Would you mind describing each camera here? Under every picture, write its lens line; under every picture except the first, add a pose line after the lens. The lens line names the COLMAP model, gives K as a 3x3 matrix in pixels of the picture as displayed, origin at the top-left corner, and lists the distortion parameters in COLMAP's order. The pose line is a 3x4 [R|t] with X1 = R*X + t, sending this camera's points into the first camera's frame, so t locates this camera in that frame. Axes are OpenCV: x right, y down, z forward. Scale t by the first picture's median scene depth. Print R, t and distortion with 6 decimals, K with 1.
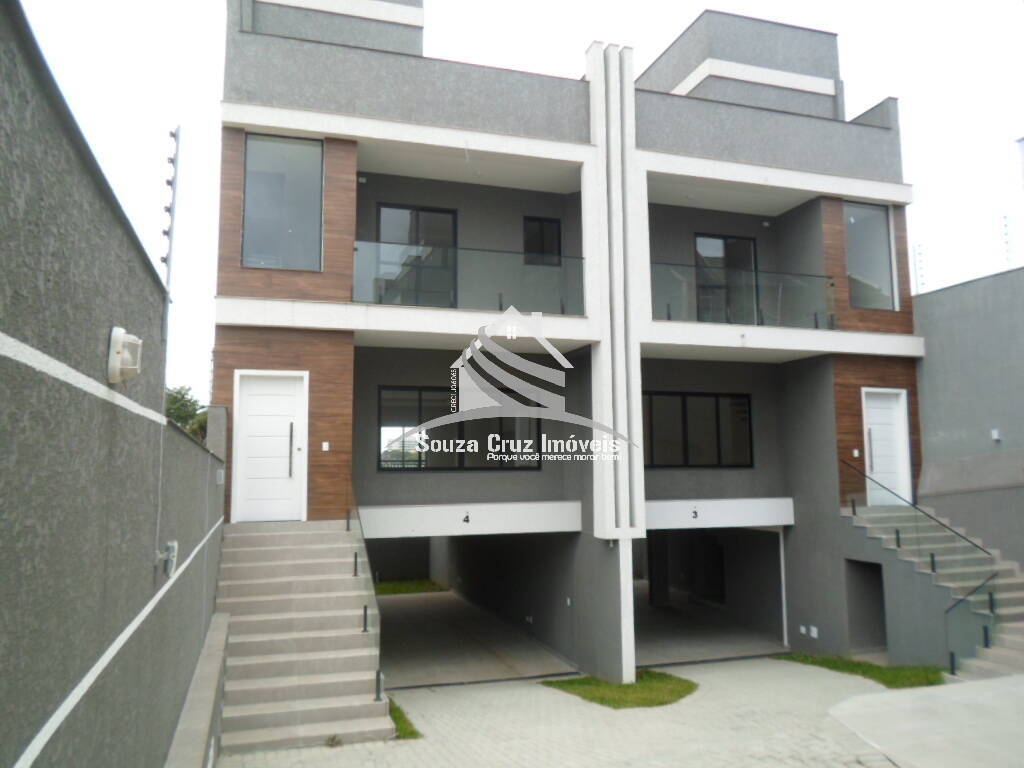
lens RADIAL K [[784.5, 0, 505.7], [0, 784.5, 375.5], [0, 0, 1]] dist [-0.008495, -0.013810]
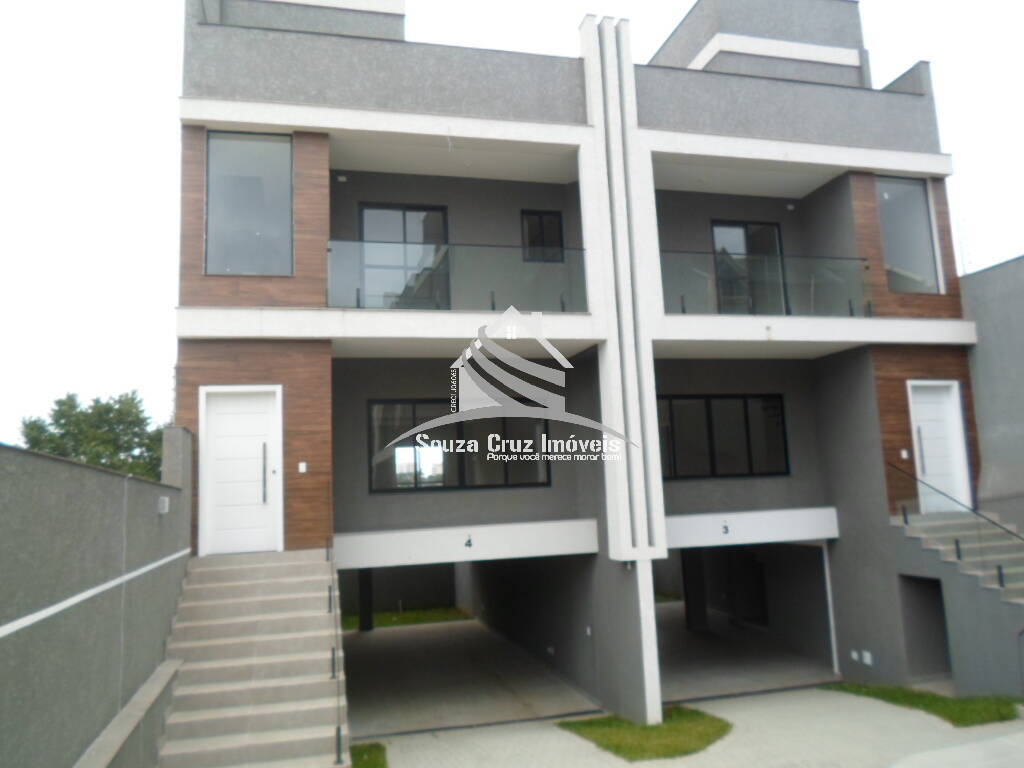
lens RADIAL K [[784.5, 0, 505.7], [0, 784.5, 375.5], [0, 0, 1]] dist [-0.008495, -0.013810]
pose [[0.997781, -0.043062, -0.050782, 0.048958], [0.041700, 0.998749, -0.027586, 0.017074], [0.051906, 0.025407, 0.998329, 0.095844]]
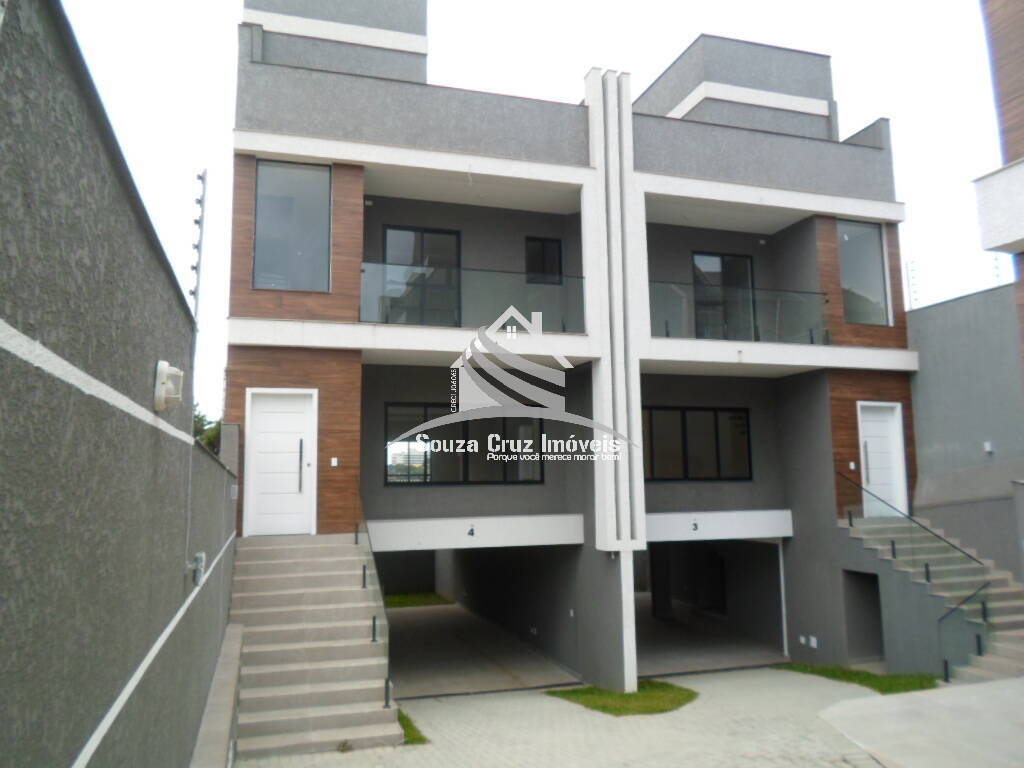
lens RADIAL K [[784.5, 0, 505.7], [0, 784.5, 375.5], [0, 0, 1]] dist [-0.008495, -0.013810]
pose [[0.999972, -0.005609, -0.004855, 0.001139], [0.005526, 0.999842, -0.016875, -0.004110], [0.004948, 0.016848, 0.999846, -0.028056]]
